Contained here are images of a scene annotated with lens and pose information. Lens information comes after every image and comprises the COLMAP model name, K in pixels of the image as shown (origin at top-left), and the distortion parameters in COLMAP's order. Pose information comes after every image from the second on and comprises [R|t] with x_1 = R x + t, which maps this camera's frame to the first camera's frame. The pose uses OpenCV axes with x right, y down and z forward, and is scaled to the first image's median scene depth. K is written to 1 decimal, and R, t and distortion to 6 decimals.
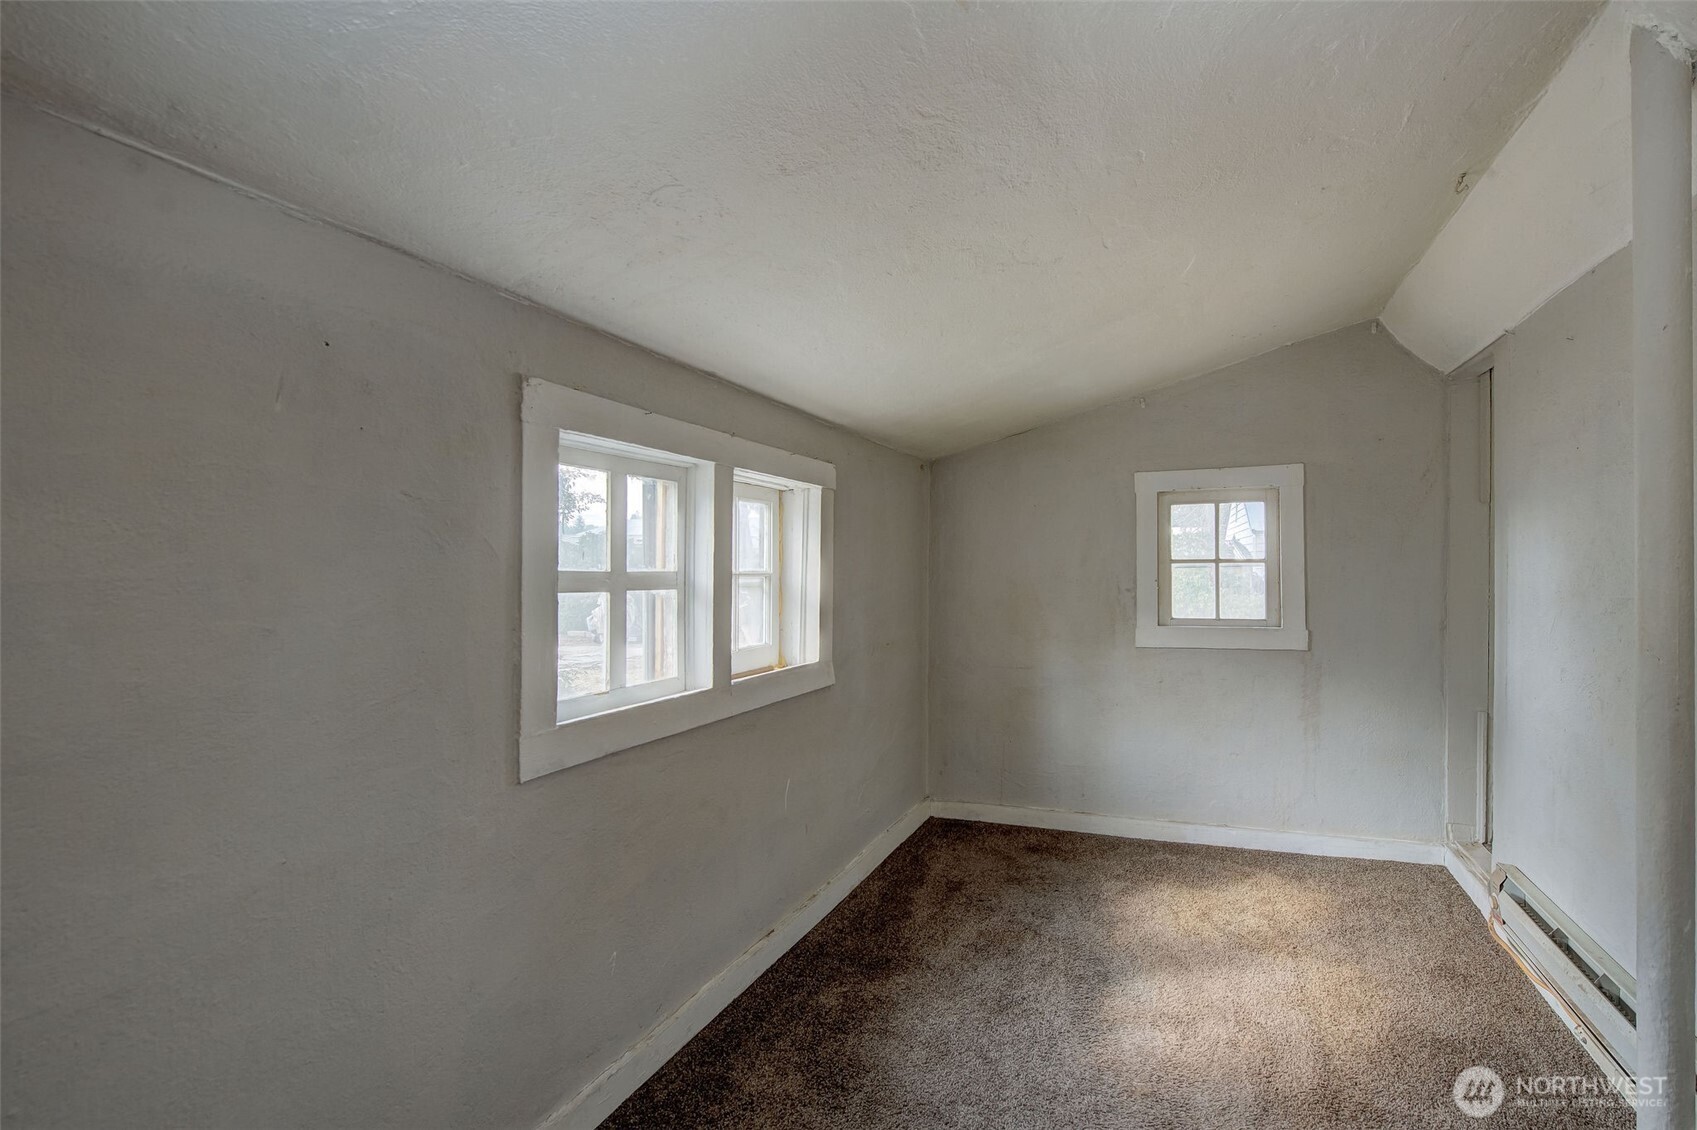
lens RADIAL K [[676.7, 0, 838.3], [0, 676.7, 574.2], [0, 0, 1]] dist [0.001644, -0.000248]
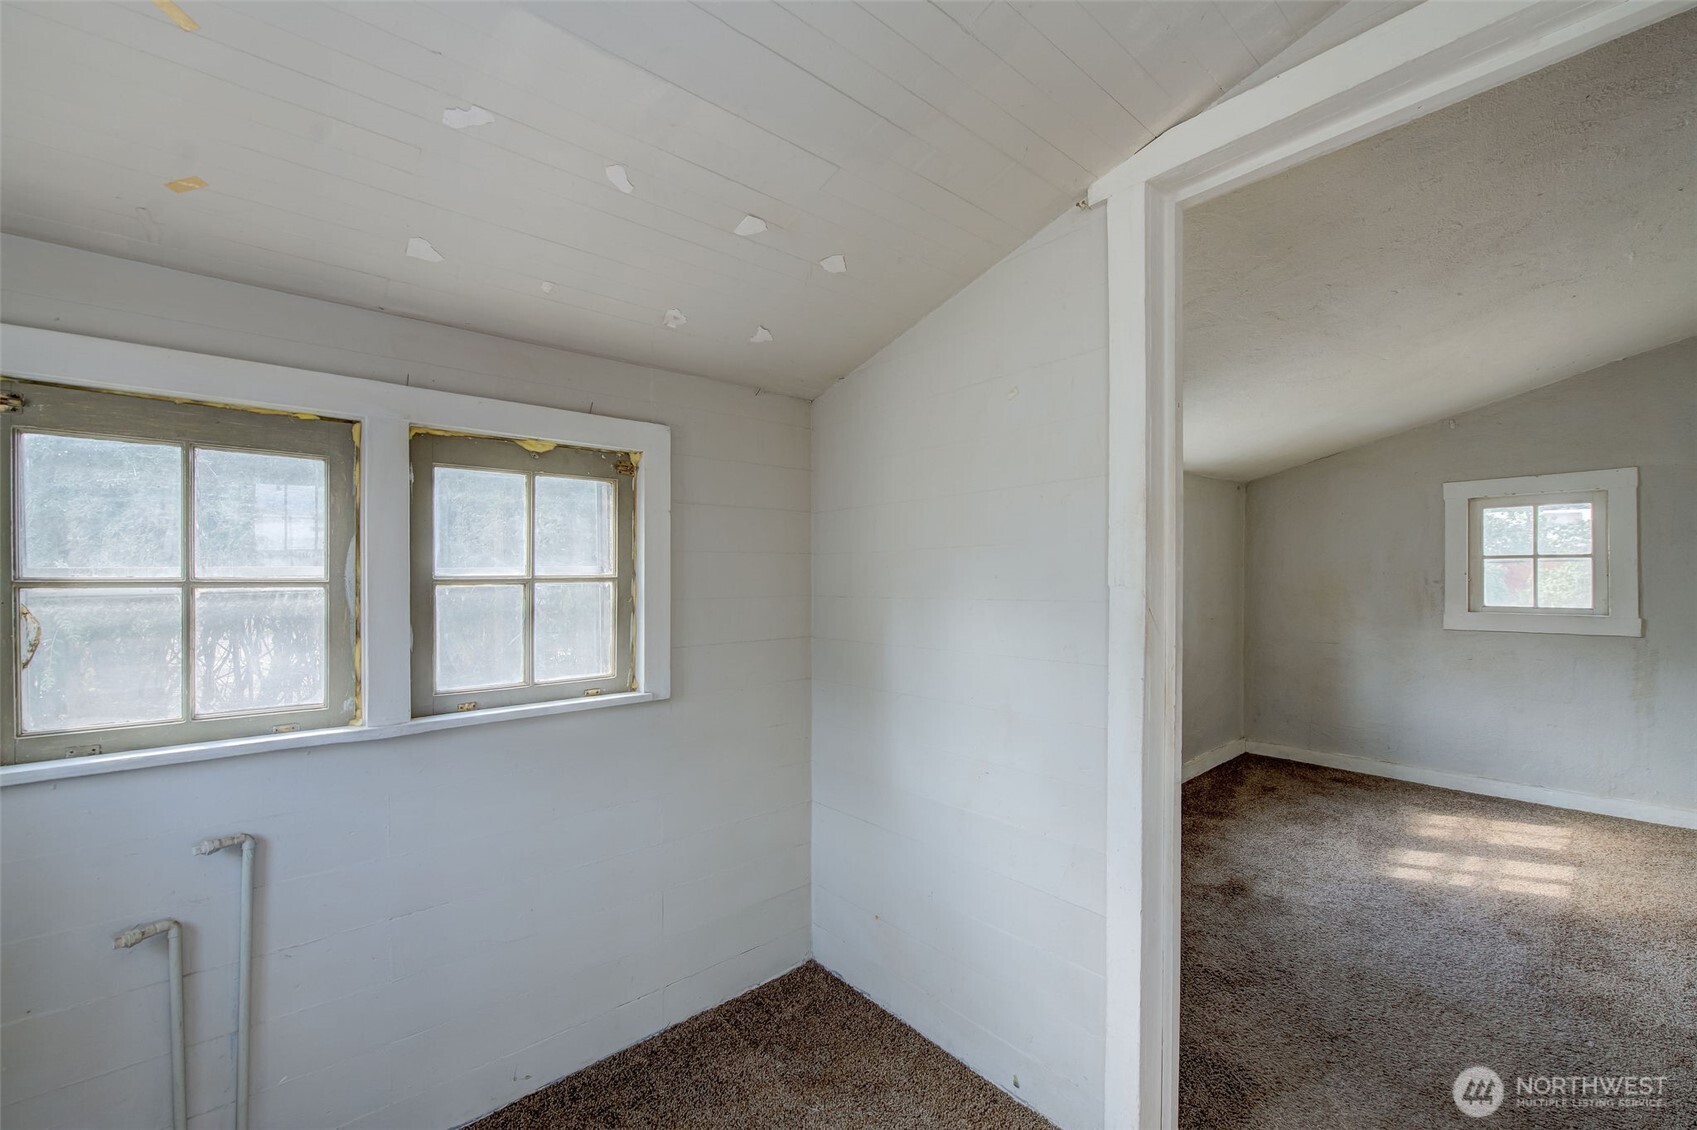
lens RADIAL K [[676.7, 0, 838.3], [0, 676.7, 574.2], [0, 0, 1]] dist [0.001644, -0.000248]
pose [[0.927769, 0.000627, -0.373156, -0.106206], [0.001595, 0.999983, 0.005644, 0.002149], [0.373153, -0.005832, 0.927752, -0.509357]]
